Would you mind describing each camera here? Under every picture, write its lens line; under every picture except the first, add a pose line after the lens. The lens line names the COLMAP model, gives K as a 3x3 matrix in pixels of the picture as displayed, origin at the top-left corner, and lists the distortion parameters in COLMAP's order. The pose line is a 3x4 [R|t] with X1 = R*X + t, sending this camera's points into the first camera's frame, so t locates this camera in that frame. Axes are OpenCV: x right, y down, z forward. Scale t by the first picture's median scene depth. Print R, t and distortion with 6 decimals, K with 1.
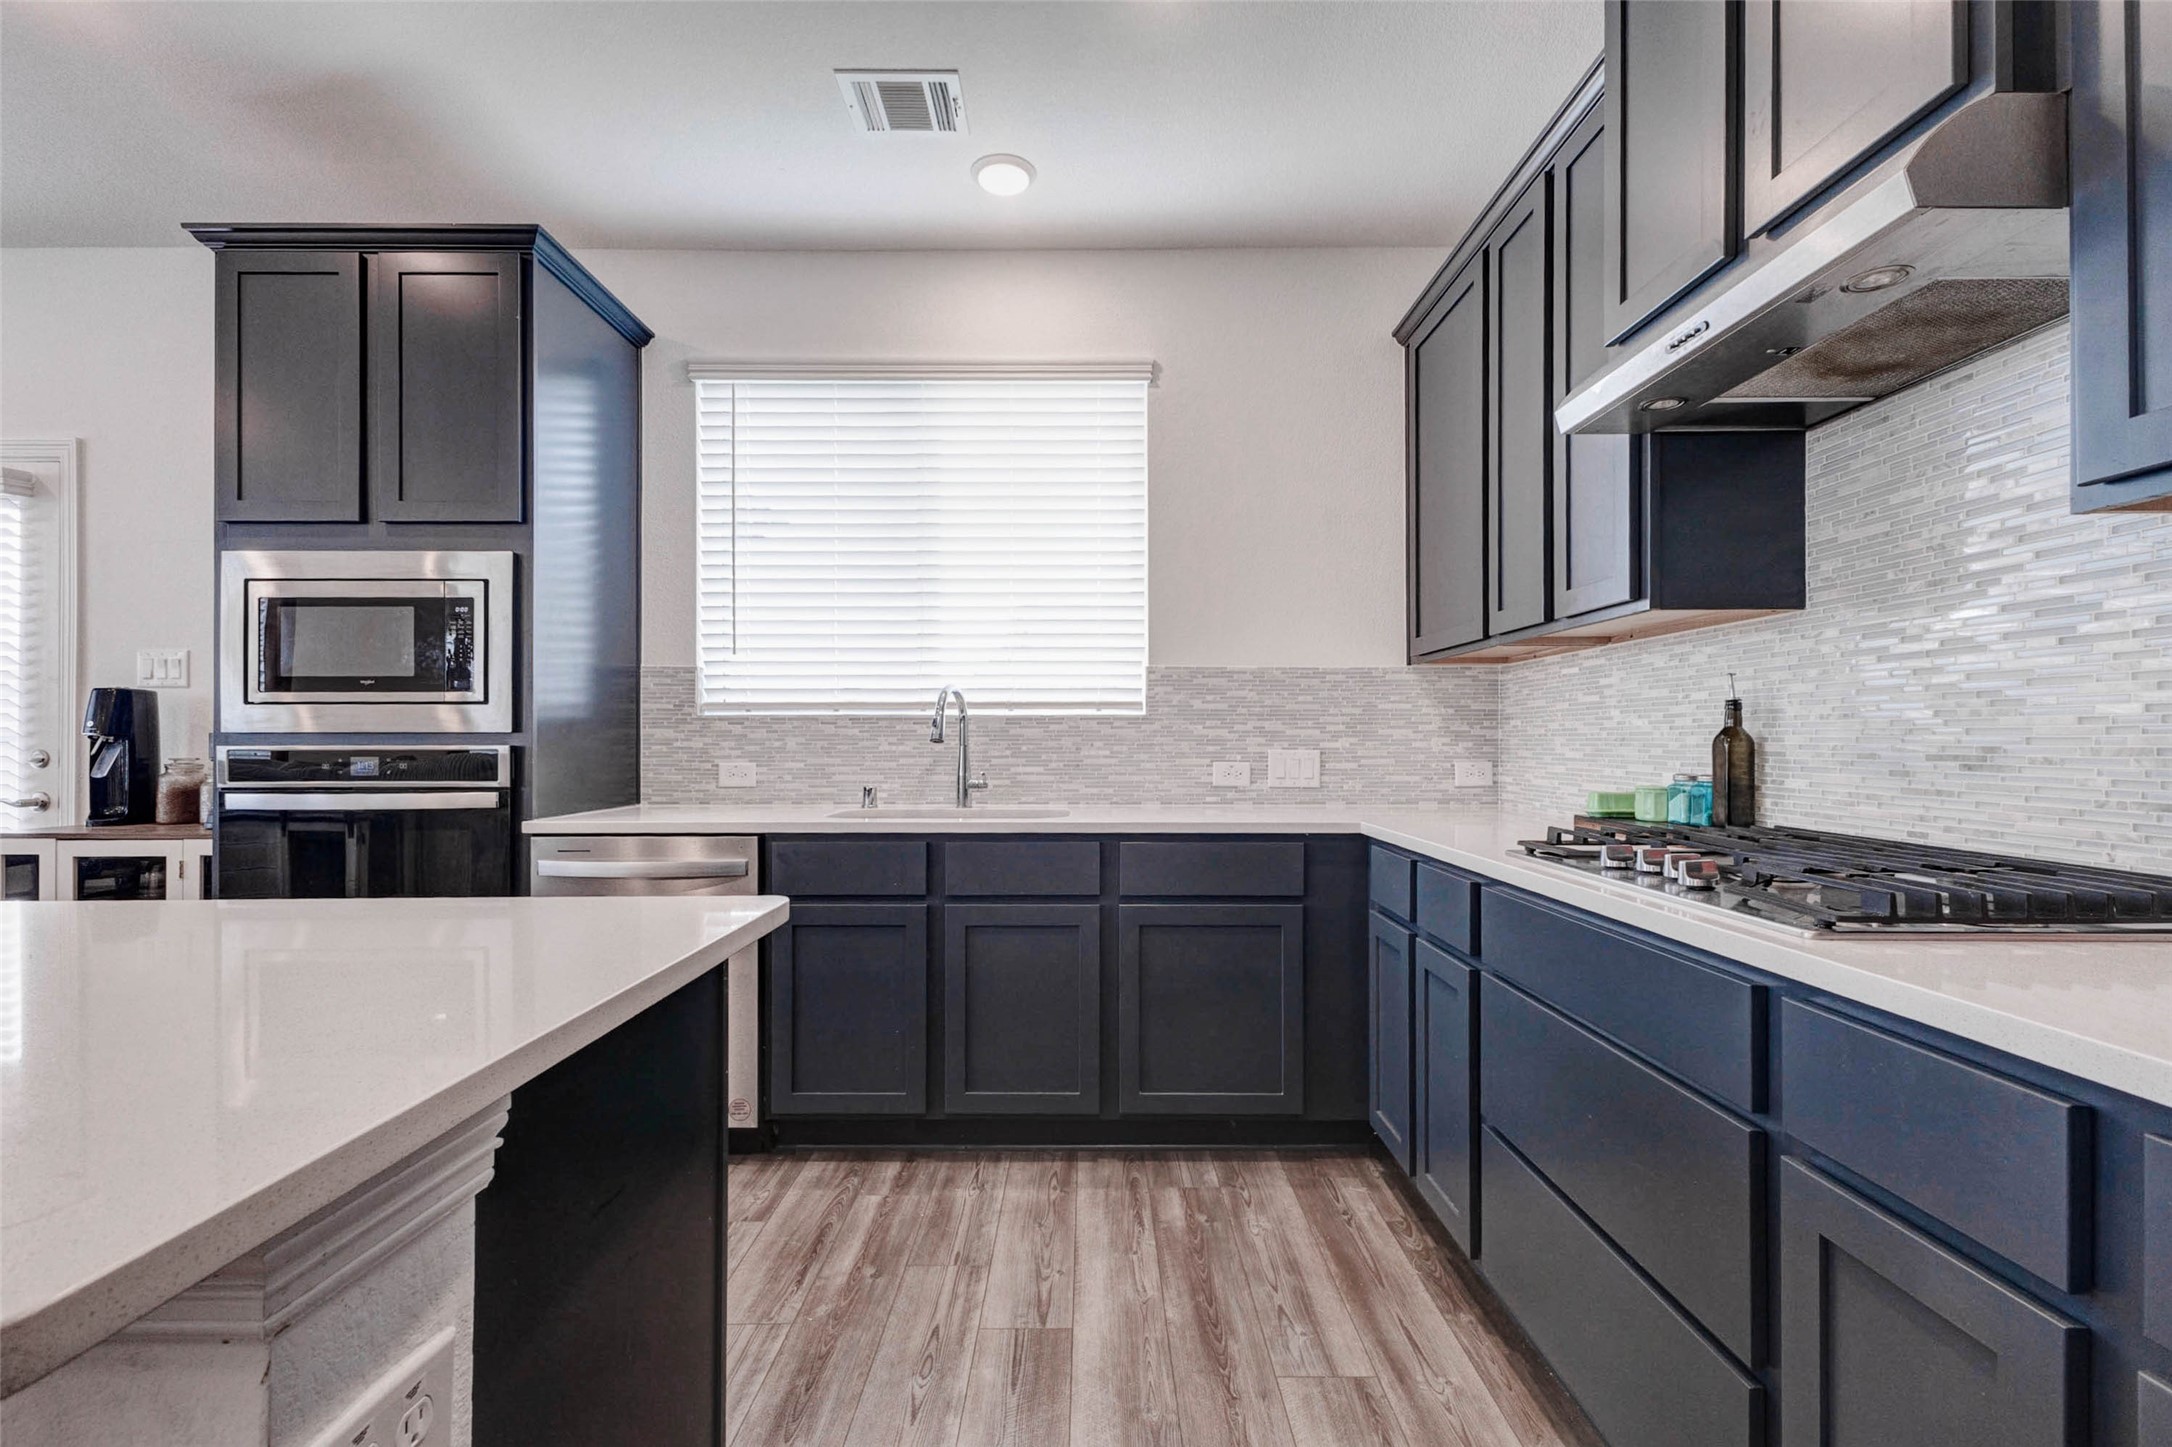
lens RADIAL K [[957.7, 0, 1077.9], [0, 957.7, 733.7], [0, 0, 1]] dist [0.012064, 0.000701]
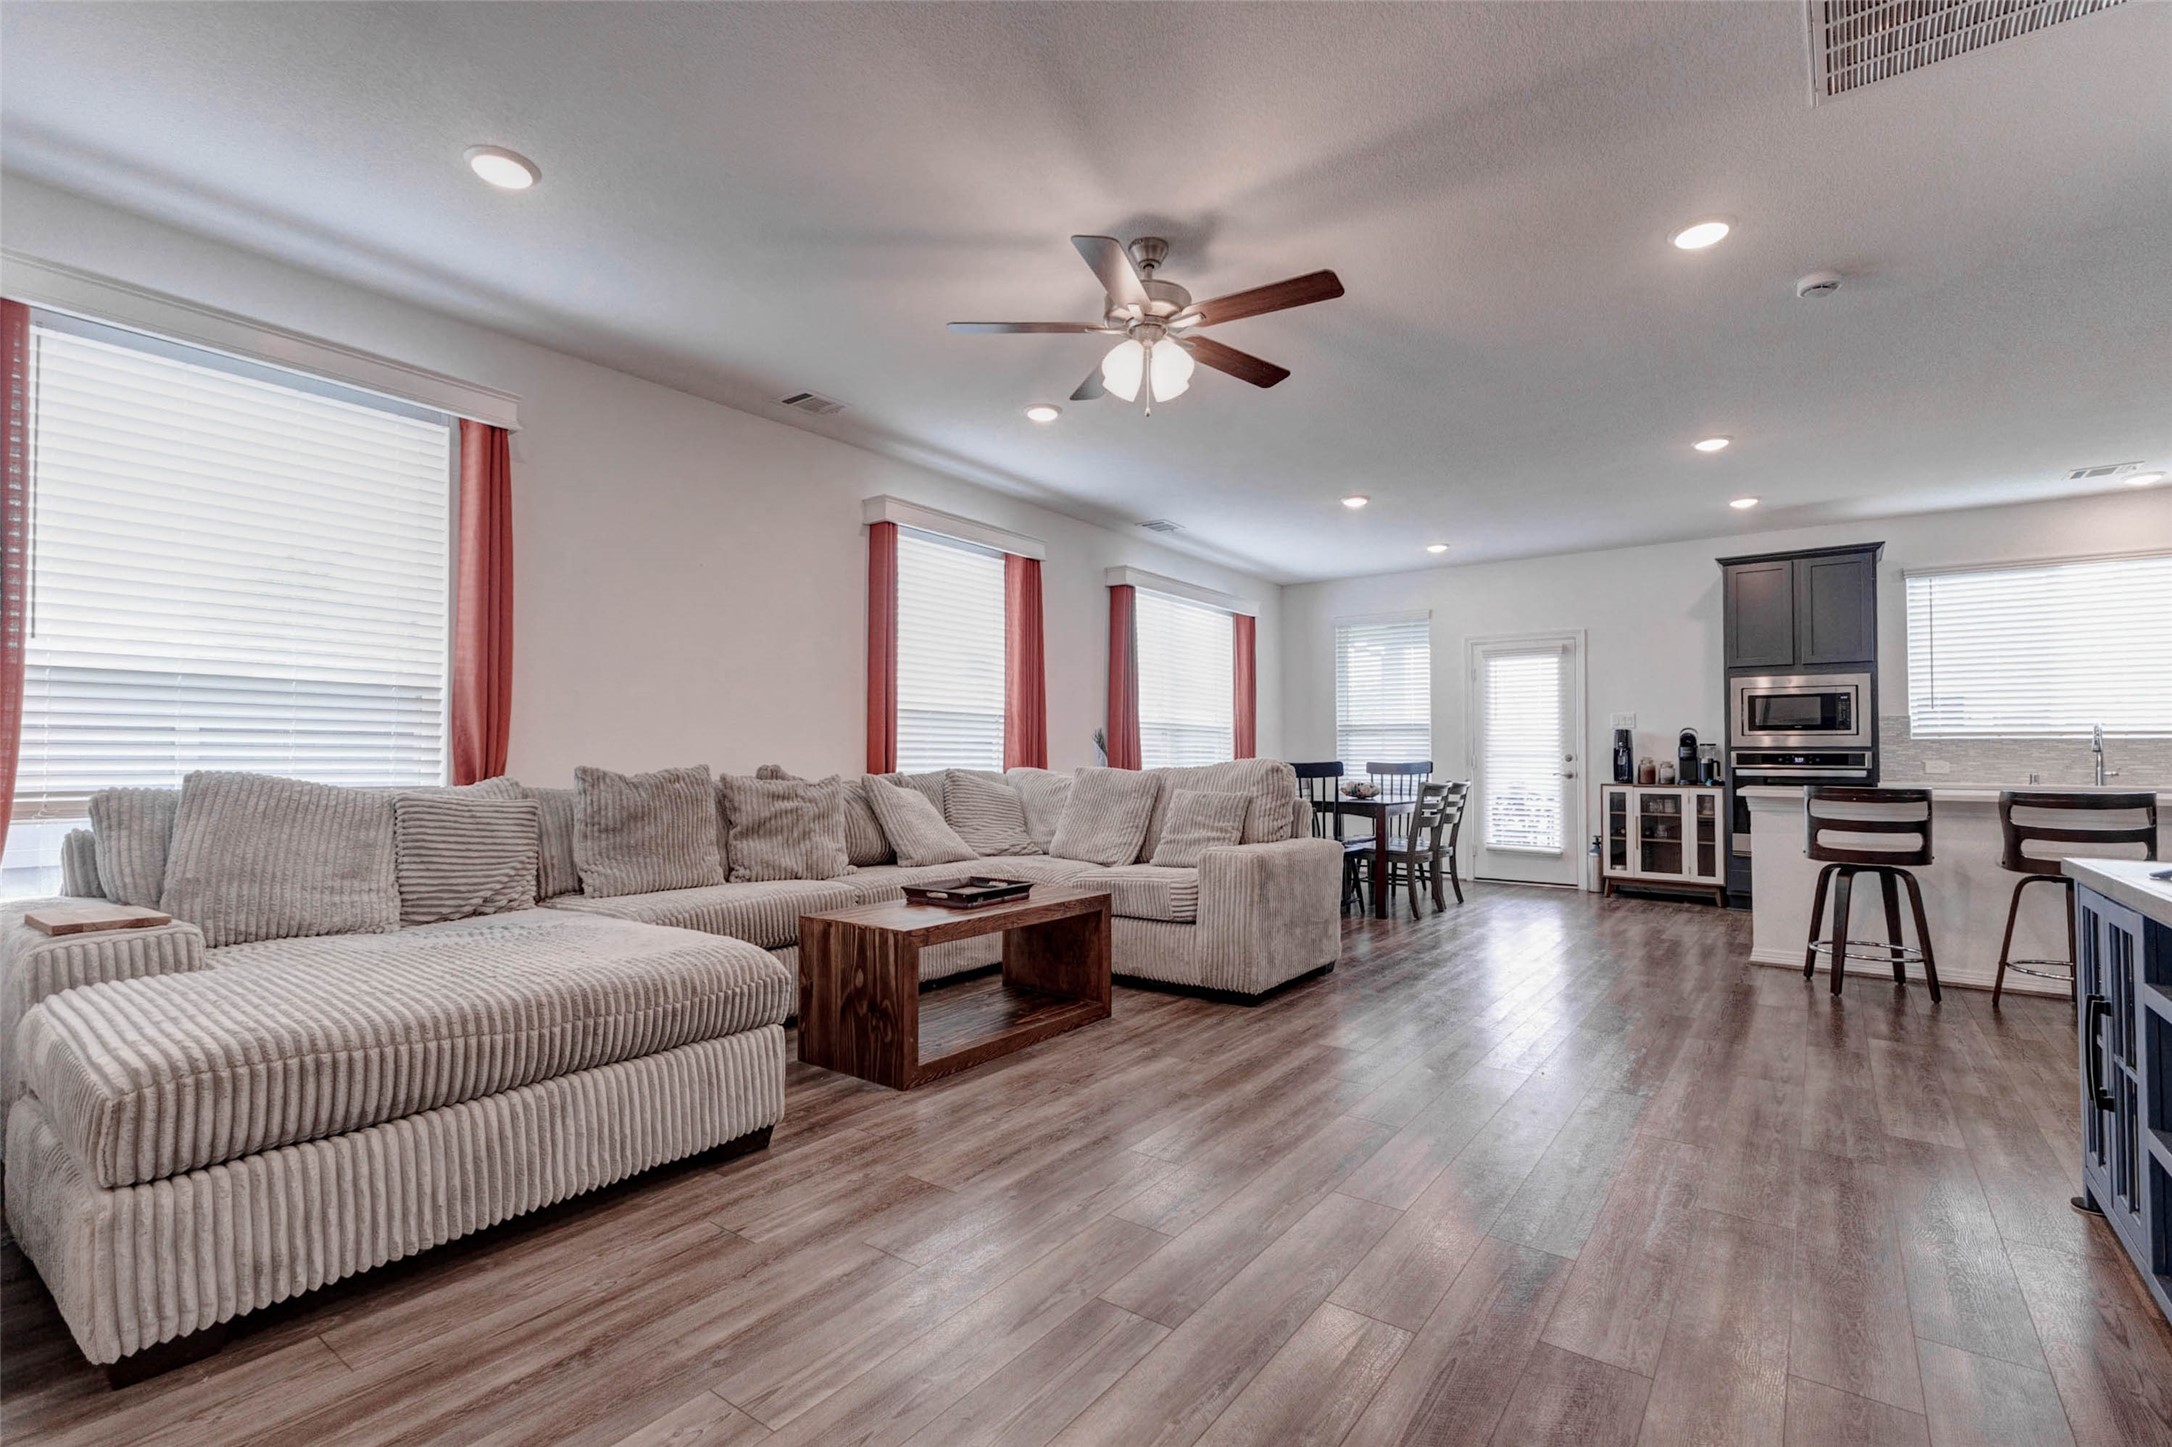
lens RADIAL K [[957.7, 0, 1095.7], [0, 957.7, 730.4], [0, 0, 1]] dist [0.012064, 0.000701]
pose [[0.802553, -0.011336, -0.596474, -0.716147], [-0.001057, 0.999791, -0.020423, 0.009732], [0.596580, 0.017021, 0.802373, -2.225922]]
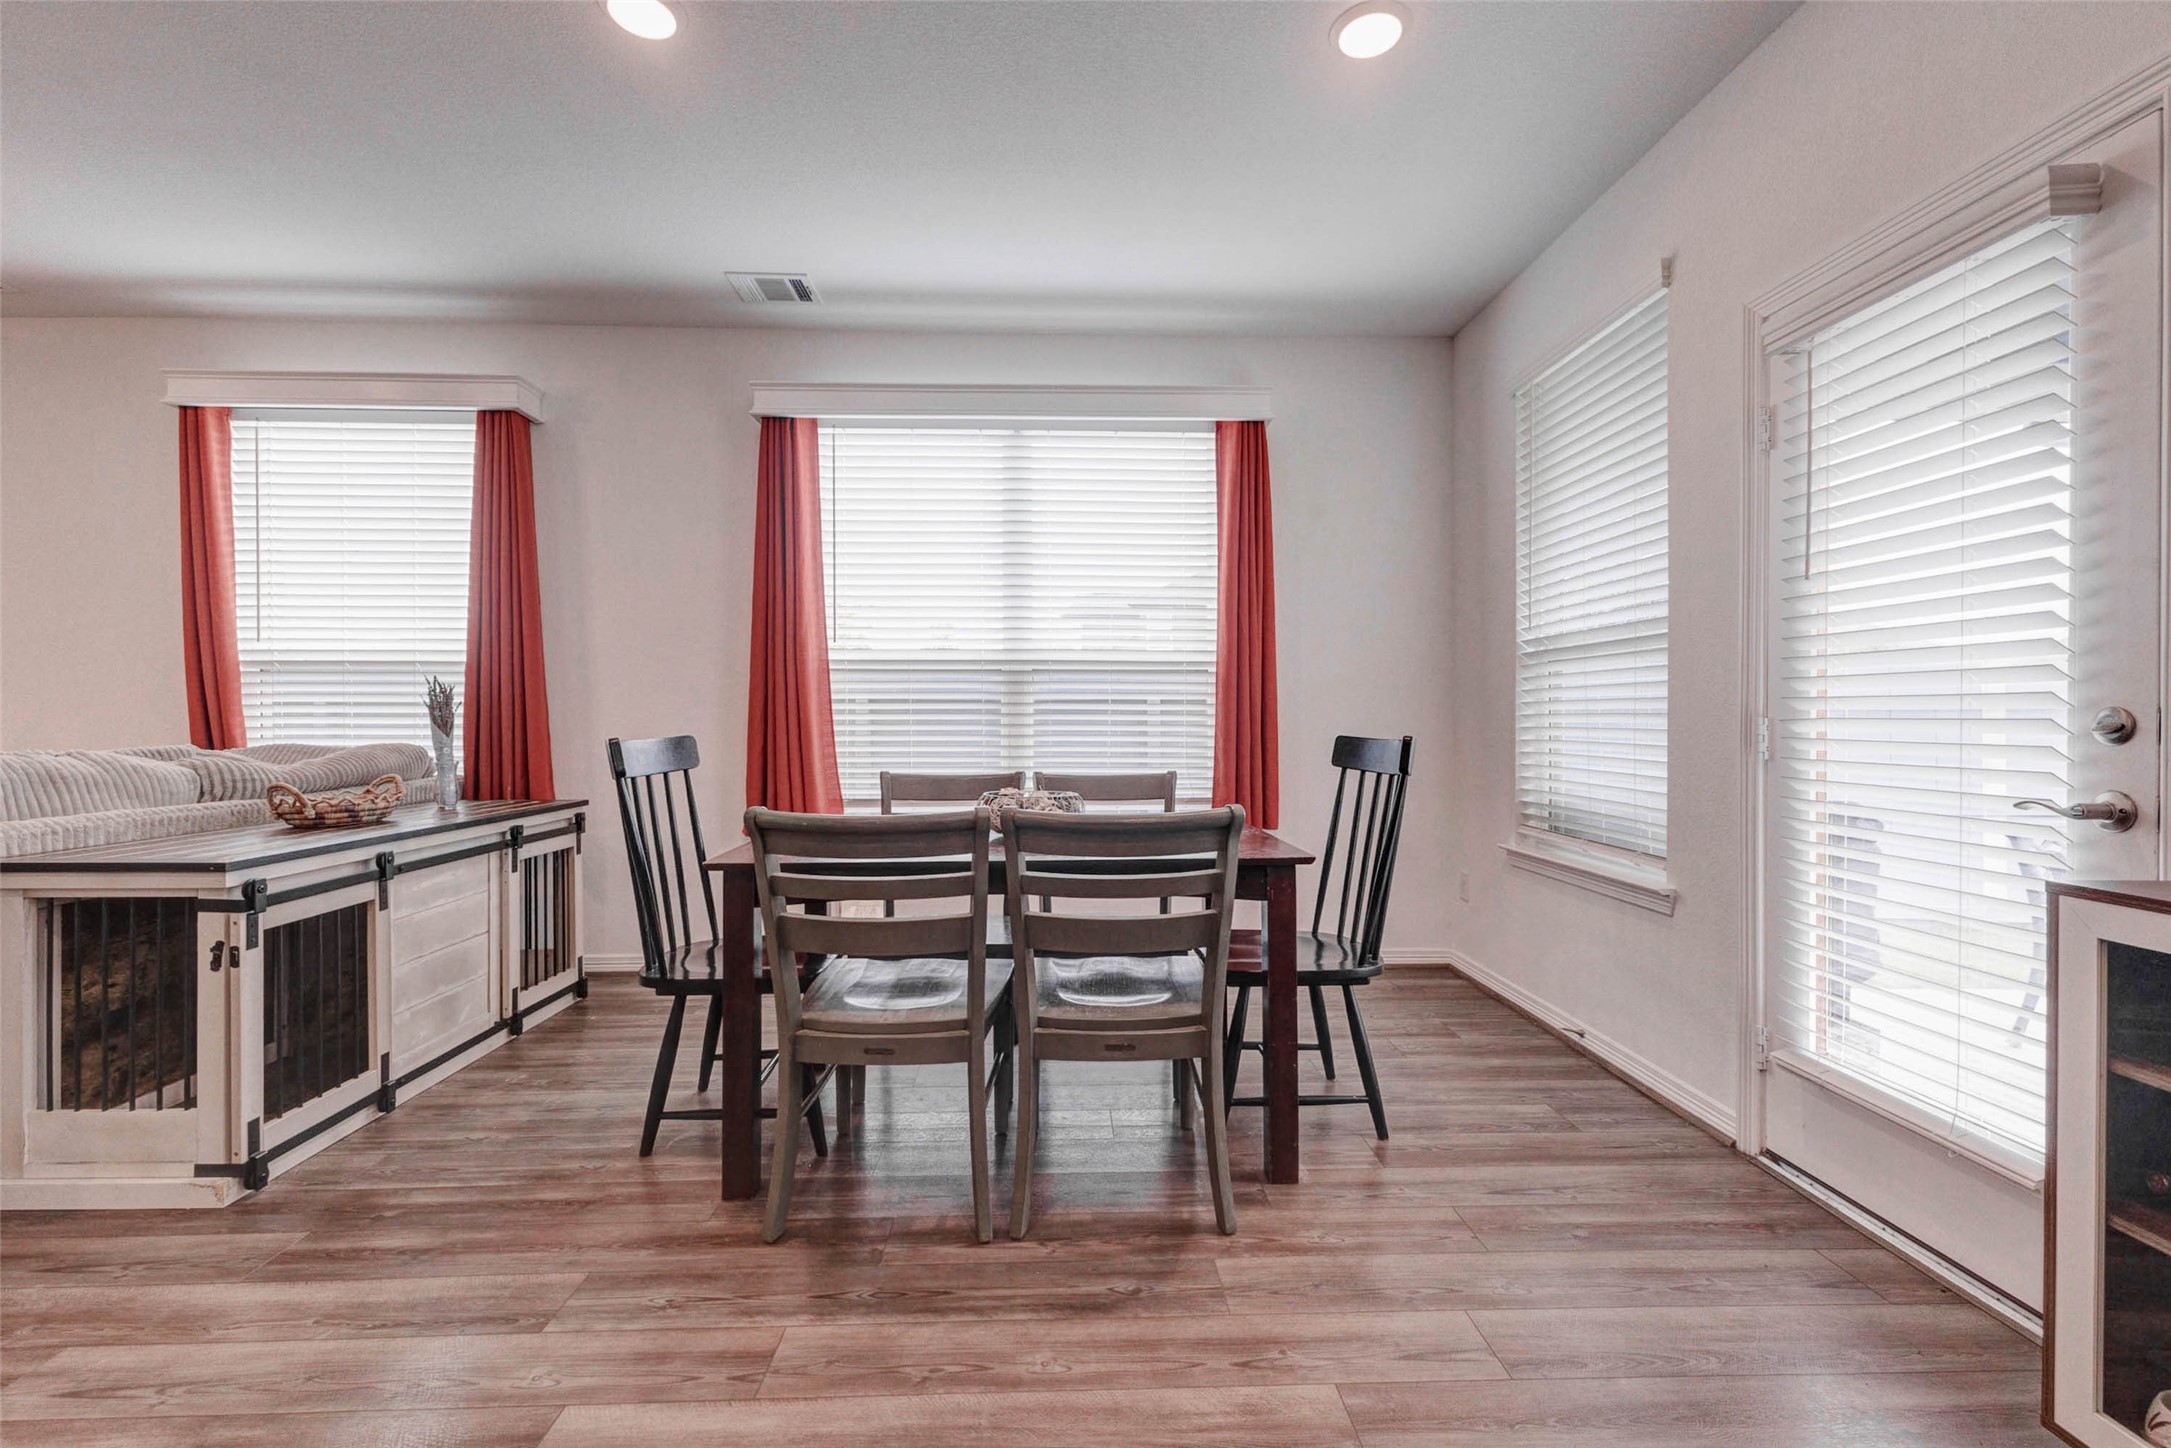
lens RADIAL K [[957.3, 0, 1106.1], [0, 957.3, 718.8], [0, 0, 1]] dist [0.012064, 0.000701]
pose [[0.052259, 0.001825, -0.998632, -0.753426], [0.010399, 0.999943, 0.002372, 0.020410], [0.998579, -0.010509, 0.052237, 0.573759]]
